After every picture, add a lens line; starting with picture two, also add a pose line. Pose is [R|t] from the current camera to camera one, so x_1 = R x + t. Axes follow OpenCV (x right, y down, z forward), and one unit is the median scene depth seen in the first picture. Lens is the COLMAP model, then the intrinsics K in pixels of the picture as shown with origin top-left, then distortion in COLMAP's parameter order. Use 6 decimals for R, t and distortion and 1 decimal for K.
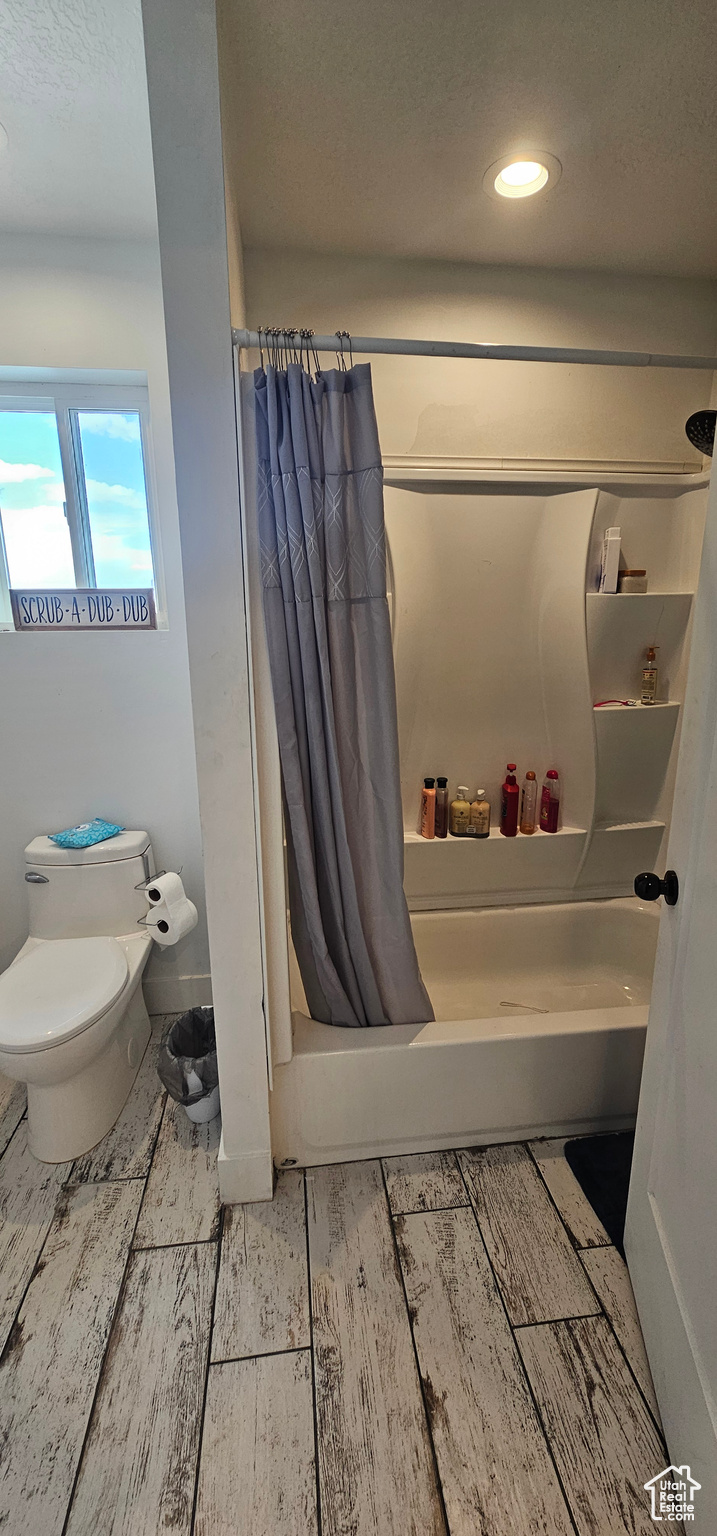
lens RADIAL K [[623.1, 0, 365.0], [0, 623.1, 767.8], [0, 0, 1]] dist [-0.007080, 0.001642]
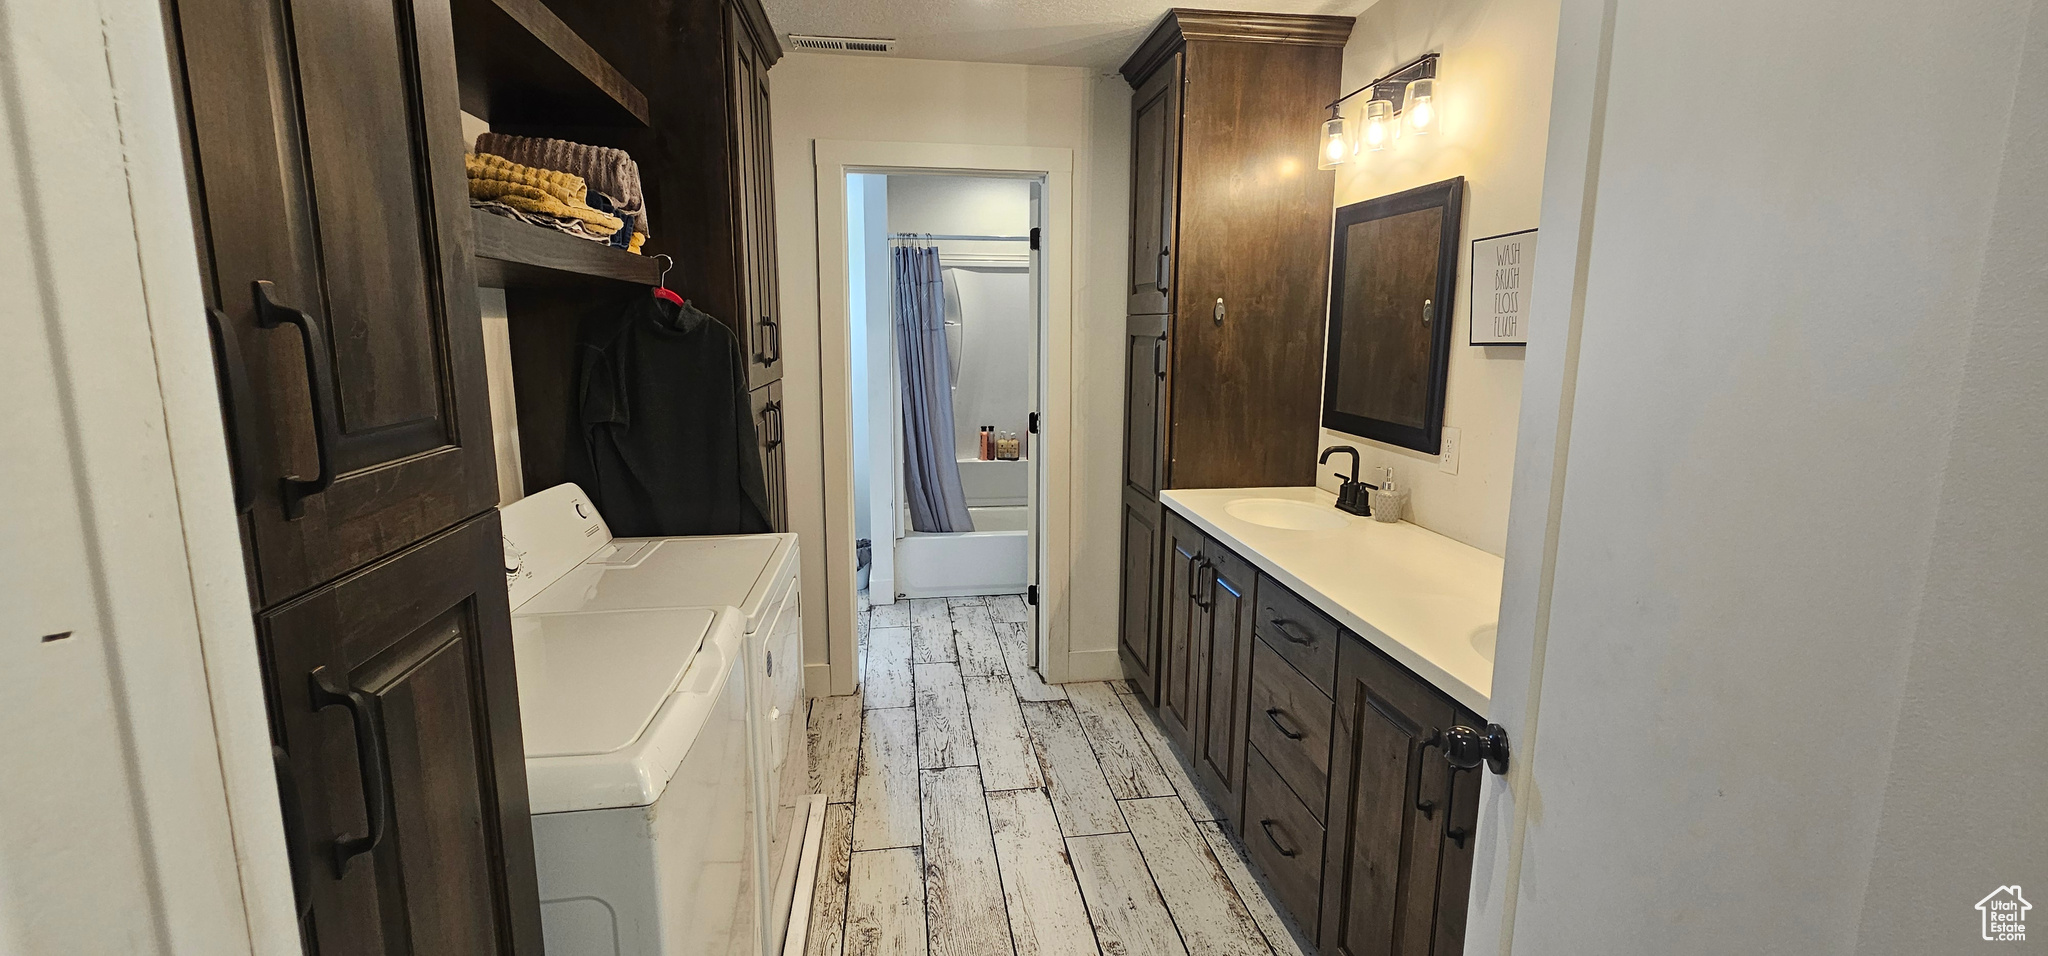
lens RADIAL K [[830.8, 0, 1021.1], [0, 830.8, 473.6], [0, 0, 1]] dist [-0.007080, 0.001642]
pose [[0.999711, 0.009045, 0.022280, 0.235044], [-0.007520, 0.997685, -0.067594, 0.464829], [-0.022840, 0.067407, 0.997464, -2.017755]]
